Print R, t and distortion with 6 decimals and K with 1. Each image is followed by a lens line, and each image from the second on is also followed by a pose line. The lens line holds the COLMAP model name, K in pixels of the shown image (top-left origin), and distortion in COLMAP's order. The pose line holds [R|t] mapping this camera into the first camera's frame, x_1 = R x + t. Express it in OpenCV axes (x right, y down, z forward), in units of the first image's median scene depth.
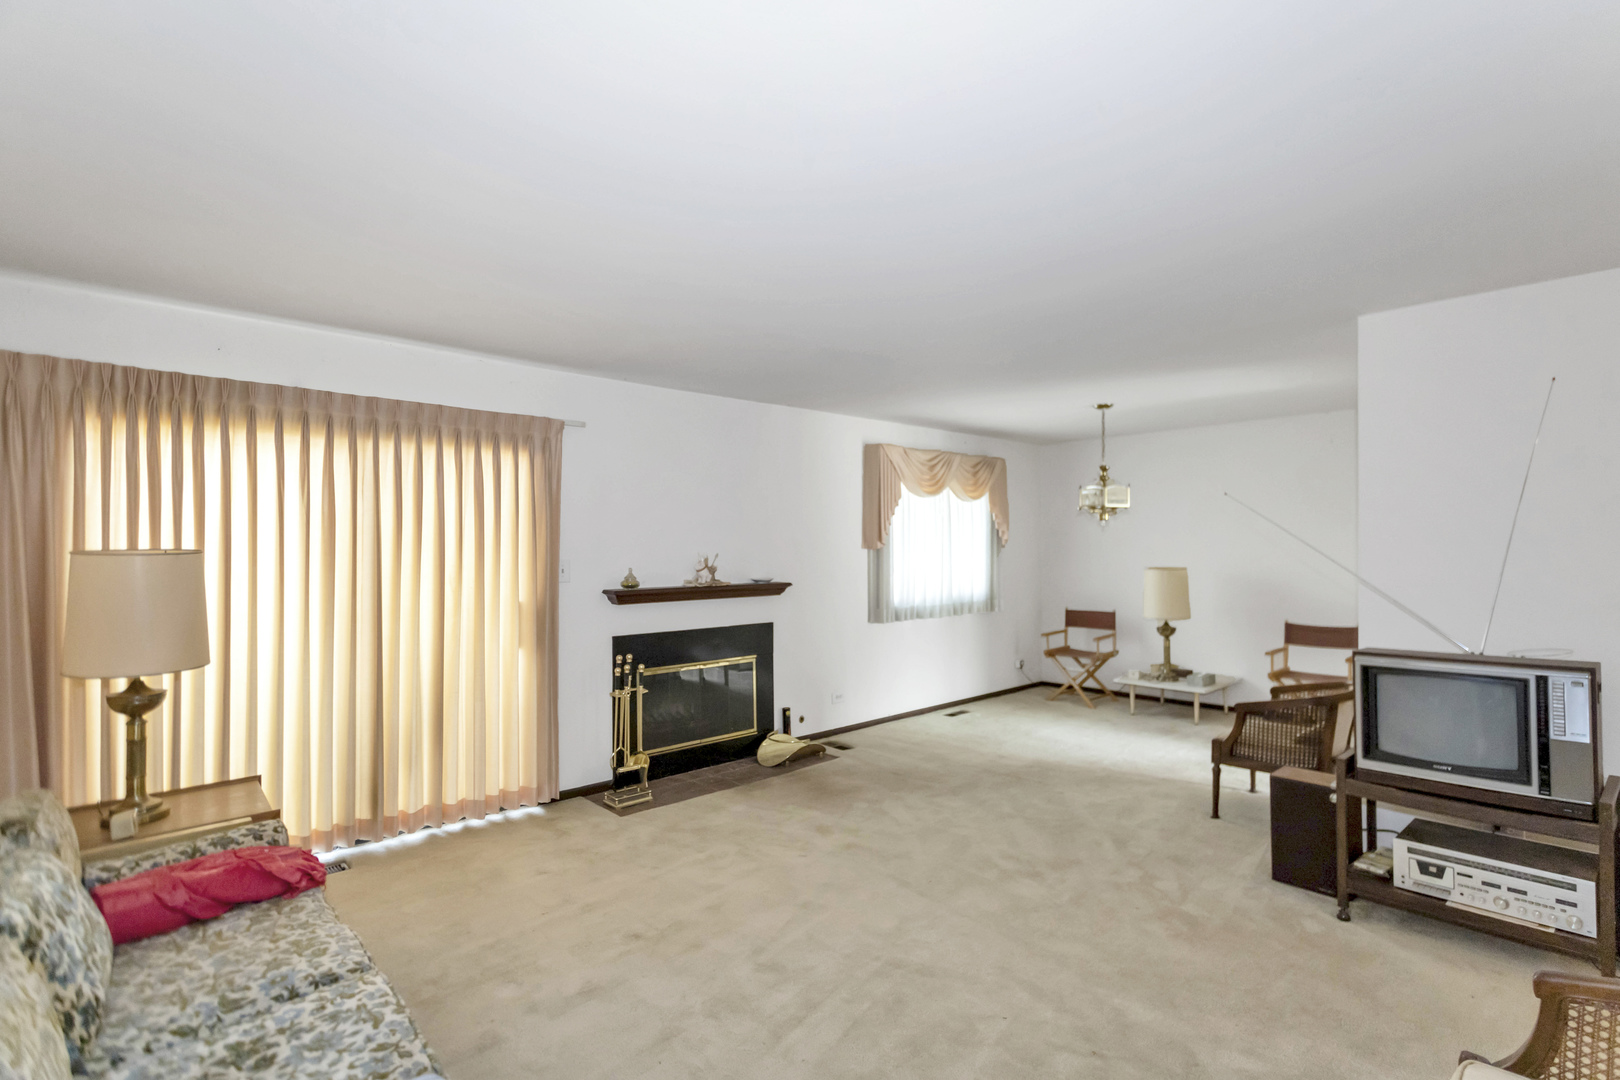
lens RADIAL K [[774.6, 0, 810.0], [0, 774.6, 540.0], [0, 0, 1]] dist [-0.003505, -0.000242]
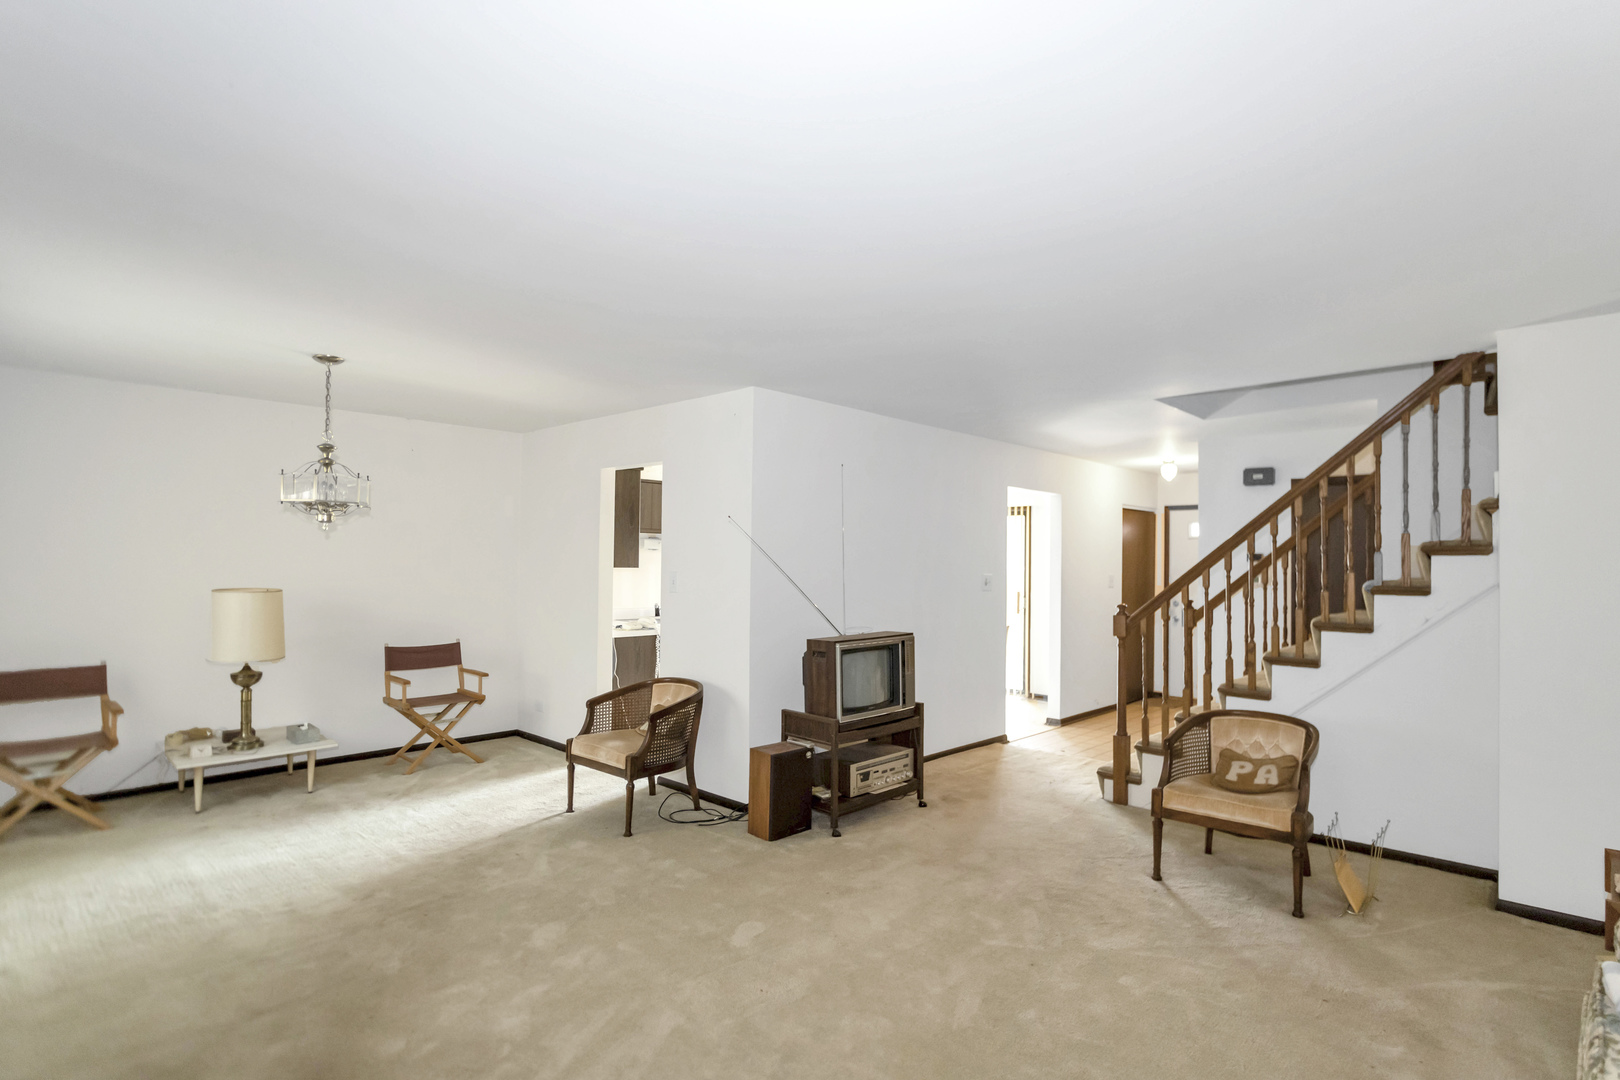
lens RADIAL K [[865.5, 0, 810.0], [0, 865.5, 540.0], [0, 0, 1]] dist [0.003080, 0.000552]
pose [[-0.121573, 0.032321, 0.992056, -0.499985], [-0.018974, 0.999211, -0.034879, 0.010758], [-0.992401, -0.023064, -0.120864, 0.734335]]
